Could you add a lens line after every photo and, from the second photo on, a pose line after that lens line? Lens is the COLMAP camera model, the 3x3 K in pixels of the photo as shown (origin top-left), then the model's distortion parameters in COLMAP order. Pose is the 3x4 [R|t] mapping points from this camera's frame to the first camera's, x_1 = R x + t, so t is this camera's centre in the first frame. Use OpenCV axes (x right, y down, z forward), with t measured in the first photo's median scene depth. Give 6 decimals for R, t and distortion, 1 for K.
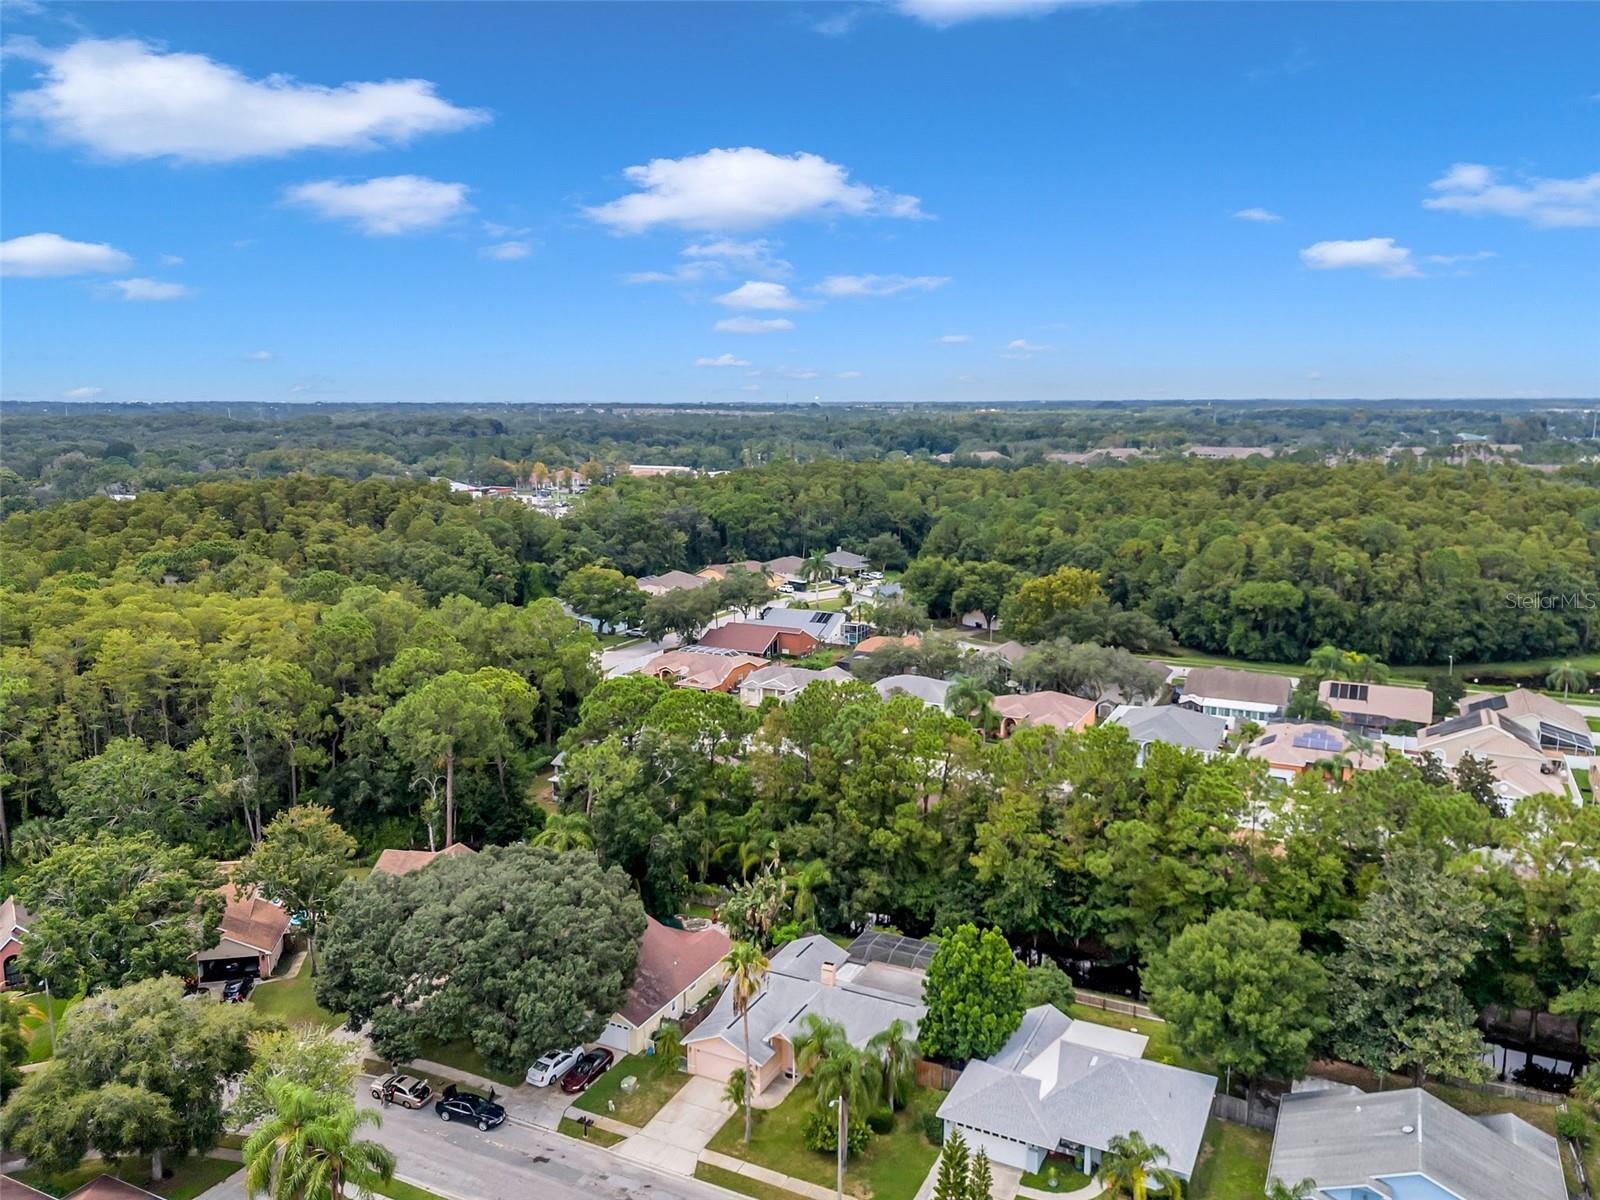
lens RADIAL K [[1206.4, 0, 800.0], [0, 1206.4, 600.0], [0, 0, 1]] dist [0.087994, -0.131861]
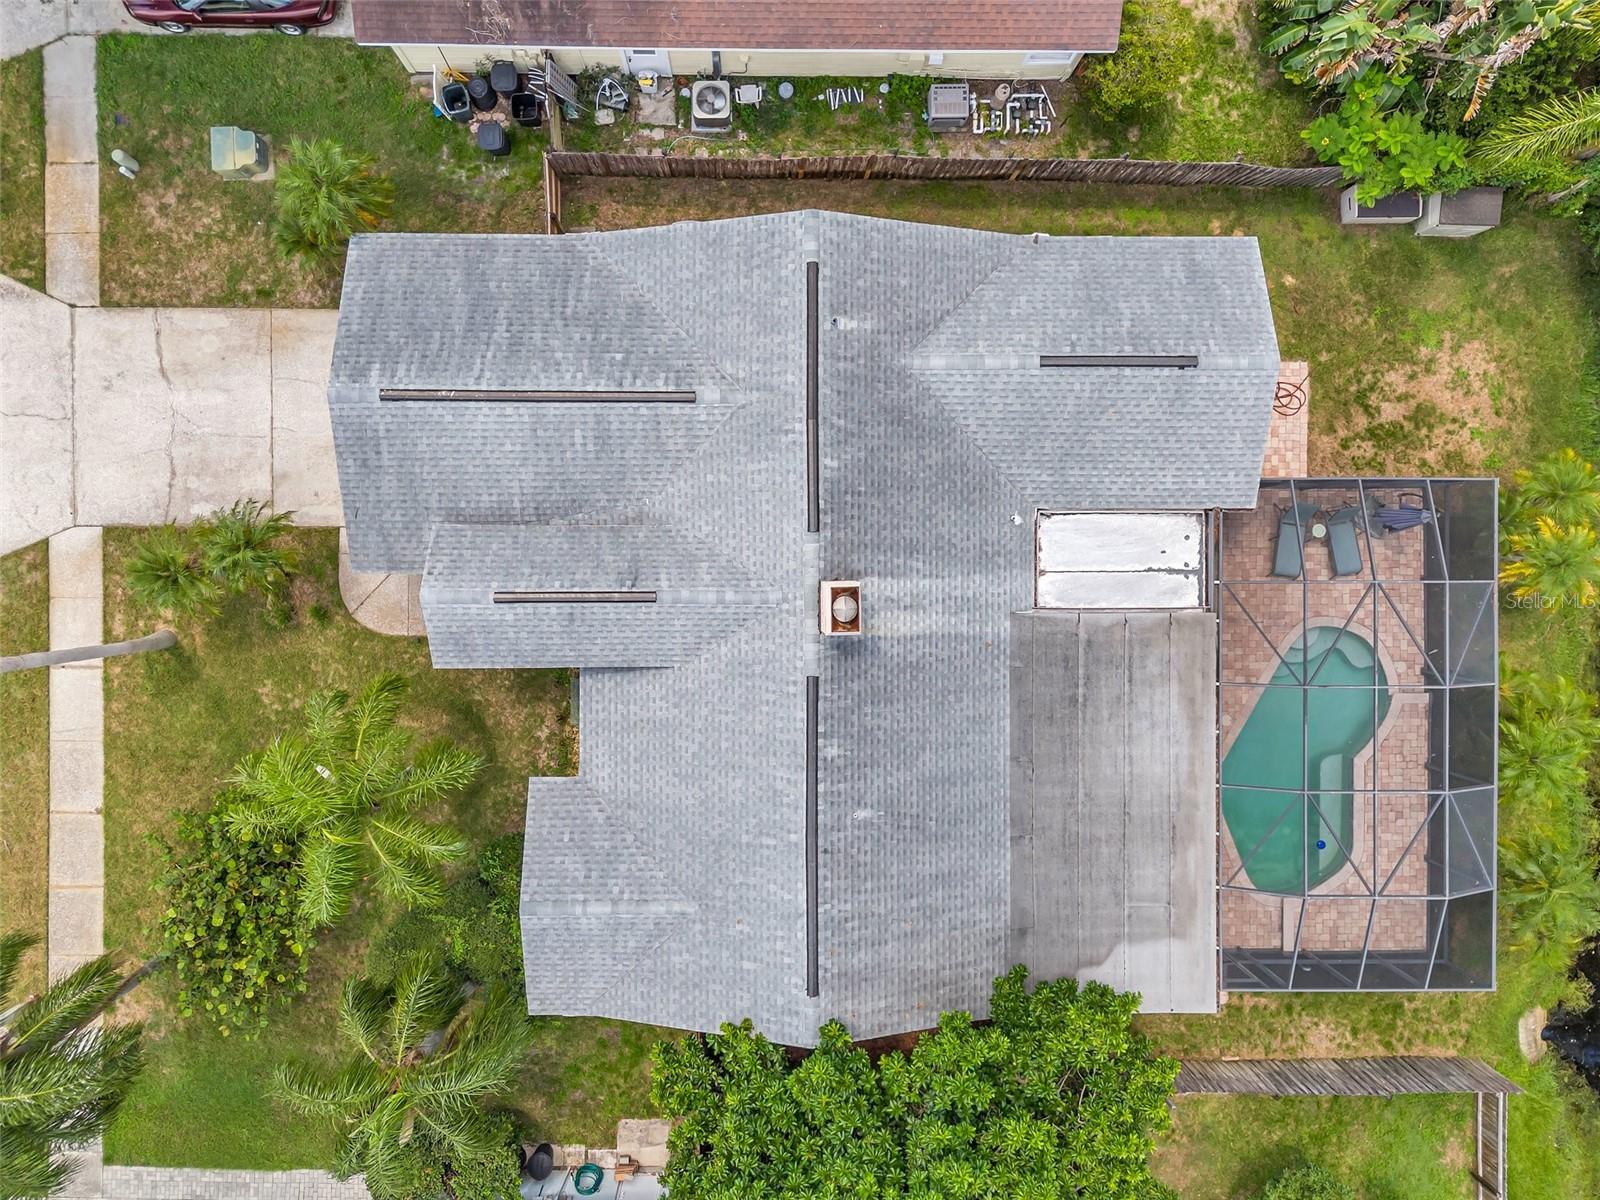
lens RADIAL K [[1181.5, 0, 800.0], [0, 1181.5, 600.0], [0, 0, 1]] dist [0.072153, -0.073123]
pose [[0.448791, 0.893397, 0.020688, 0.008614], [-0.174865, 0.065092, 0.982438, 0.039424], [0.876361, -0.444527, 0.185437, 0.474699]]
